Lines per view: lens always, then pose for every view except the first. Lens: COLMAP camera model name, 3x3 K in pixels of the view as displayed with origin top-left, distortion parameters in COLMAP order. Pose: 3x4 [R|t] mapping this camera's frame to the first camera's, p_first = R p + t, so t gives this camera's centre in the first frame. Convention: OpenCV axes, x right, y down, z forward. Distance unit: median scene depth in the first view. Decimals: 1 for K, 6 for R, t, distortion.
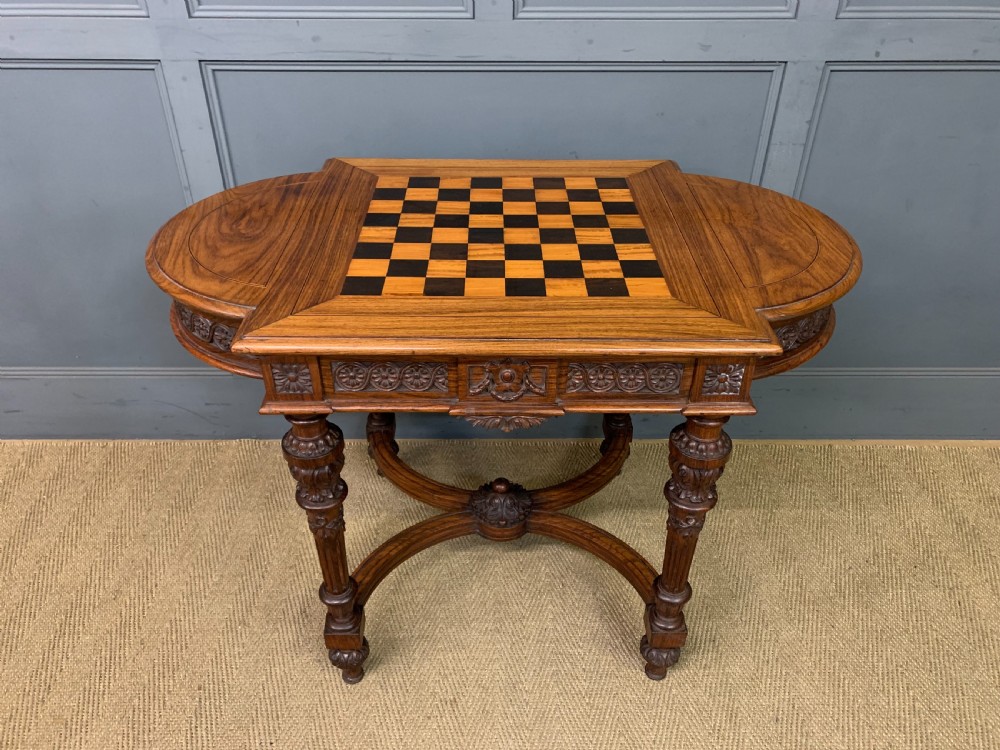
lens RADIAL K [[769.3, 0, 490.1], [0, 769.3, 373.6], [0, 0, 1]] dist [0.021166, -0.012116]
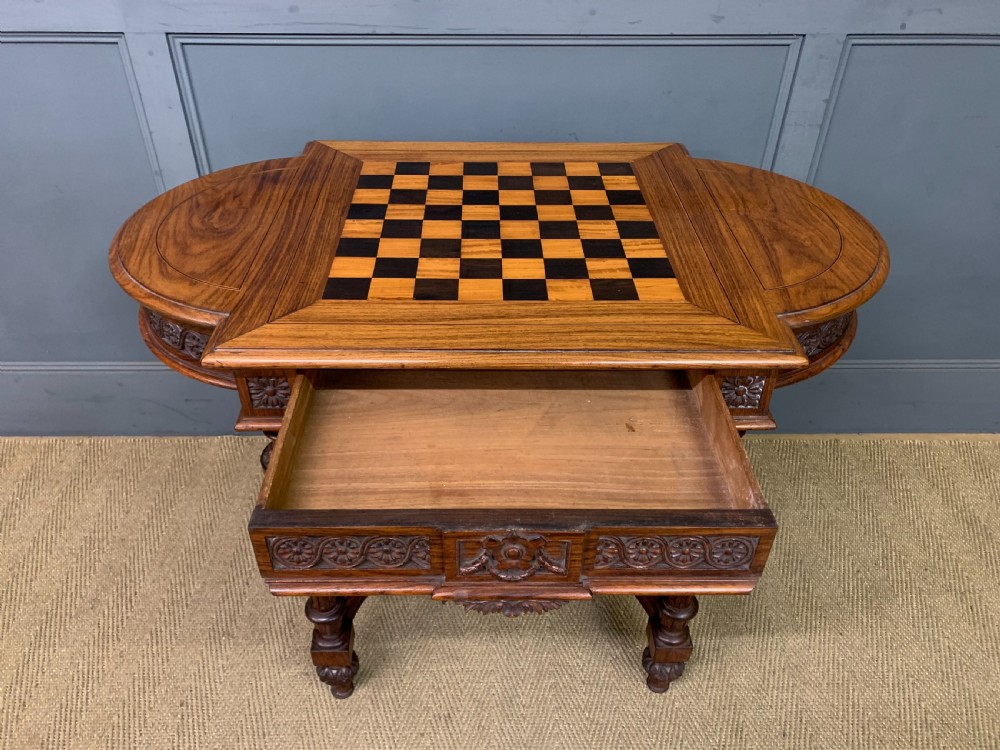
lens RADIAL K [[771.4, 0, 485.9], [0, 771.4, 387.2], [0, 0, 1]] dist [0.015878, -0.005015]
pose [[0.999967, -0.003019, 0.007597, -0.005903], [0.002628, 0.998695, 0.051005, -0.032923], [-0.007741, -0.050983, 0.998670, 0.060444]]
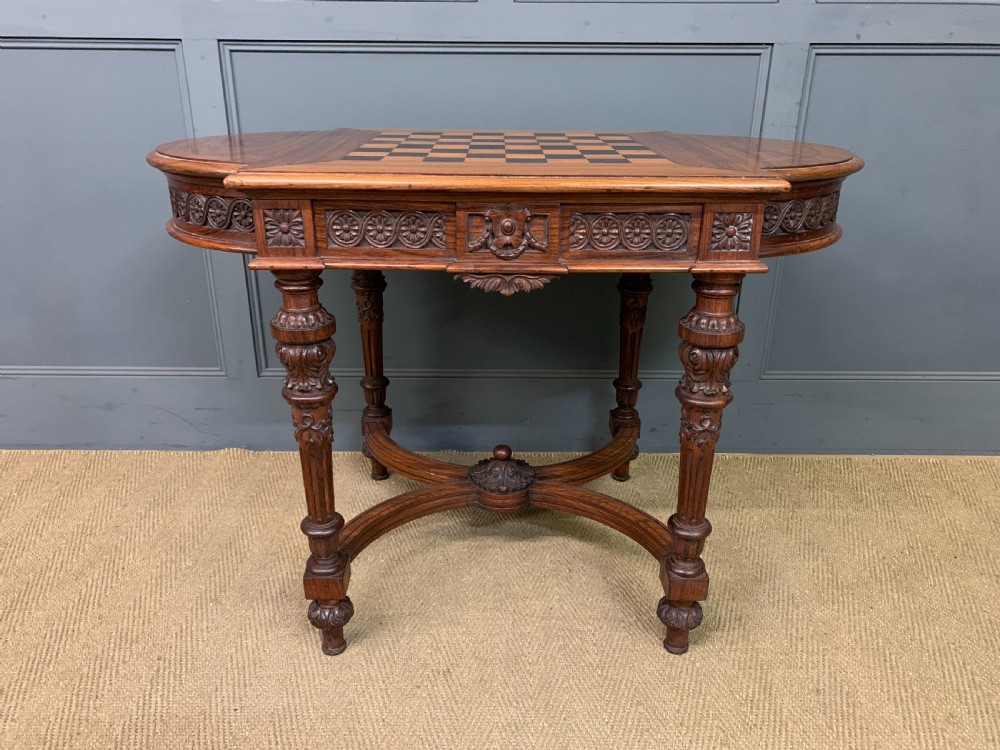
lens RADIAL K [[770.0, 0, 493.0], [0, 770.0, 369.9], [0, 0, 1]] dist [0.019369, -0.009321]
pose [[0.999986, 0.004826, -0.002104, 0.005126], [-0.005169, 0.975886, -0.218218, 0.278047], [0.001000, 0.218226, 0.975898, 0.068242]]
